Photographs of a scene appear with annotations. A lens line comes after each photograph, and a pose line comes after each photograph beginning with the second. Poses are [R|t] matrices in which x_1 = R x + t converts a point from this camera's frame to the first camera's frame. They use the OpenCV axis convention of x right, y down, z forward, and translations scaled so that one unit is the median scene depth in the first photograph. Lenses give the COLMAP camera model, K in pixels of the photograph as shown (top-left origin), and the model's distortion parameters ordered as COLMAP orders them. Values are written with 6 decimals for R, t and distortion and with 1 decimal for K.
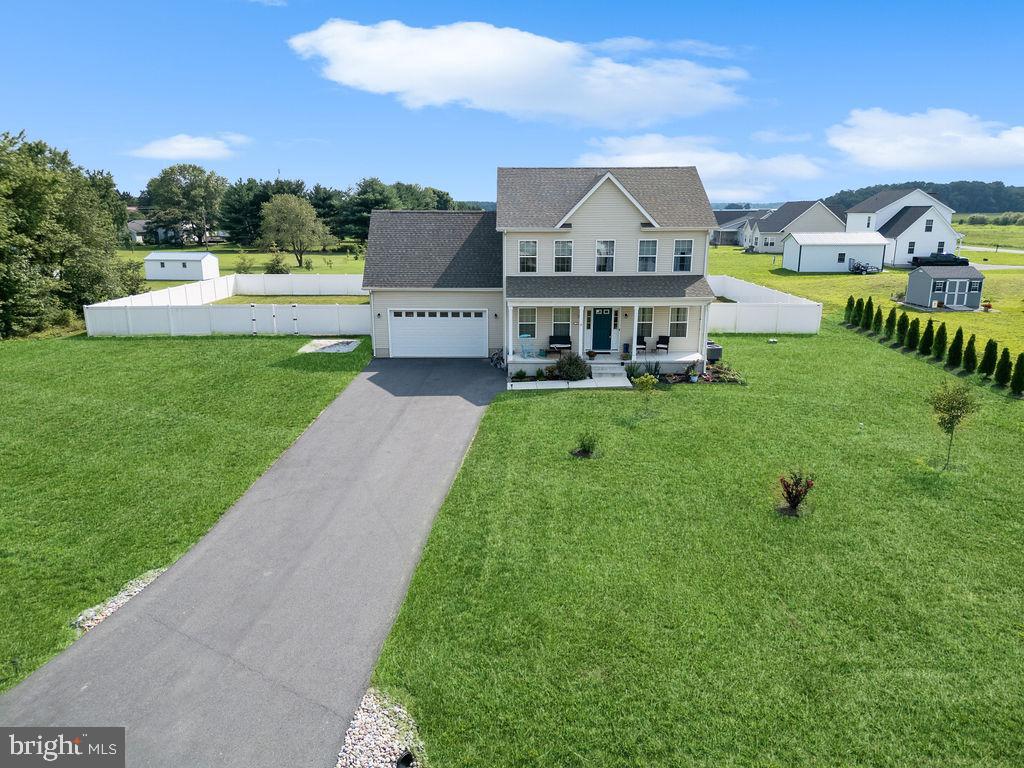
lens RADIAL K [[703.5, 0, 512.0], [0, 703.5, 384.0], [0, 0, 1]] dist [0.113235, -0.000716]
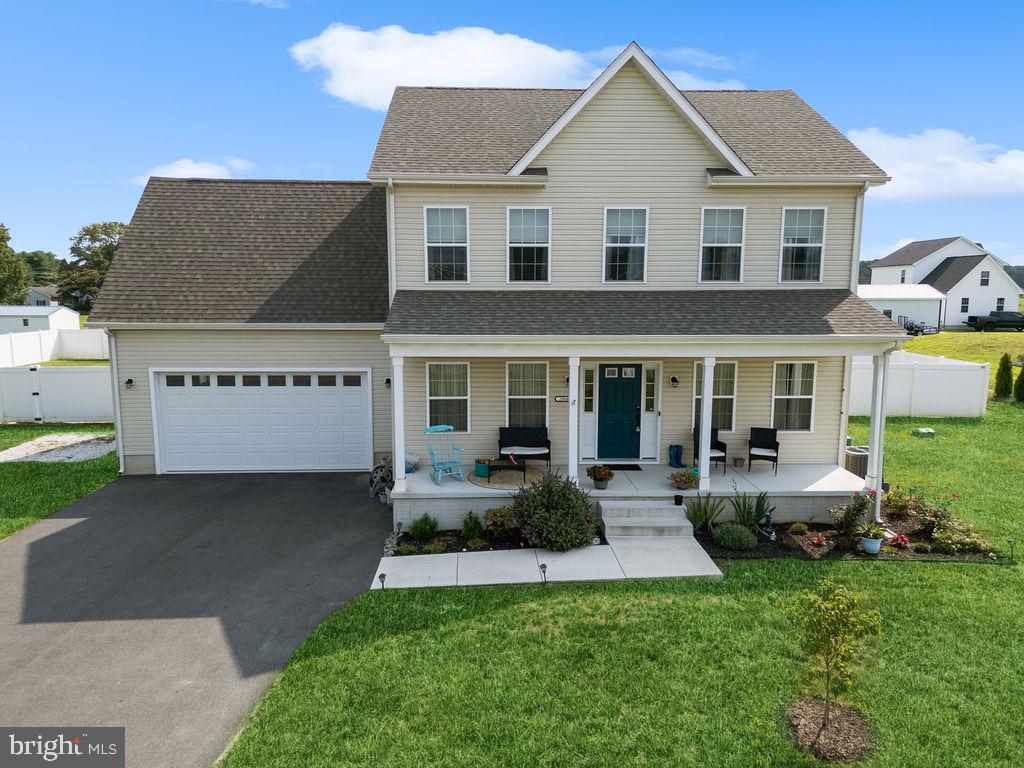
lens RADIAL K [[722.1, 0, 512.0], [0, 722.1, 384.0], [0, 0, 1]] dist [0.041411, -0.001064]
pose [[0.999391, -0.002239, 0.034821, 0.046506], [0.005803, 0.994705, -0.102605, -0.050509], [-0.034407, 0.102744, 0.994113, 0.566874]]
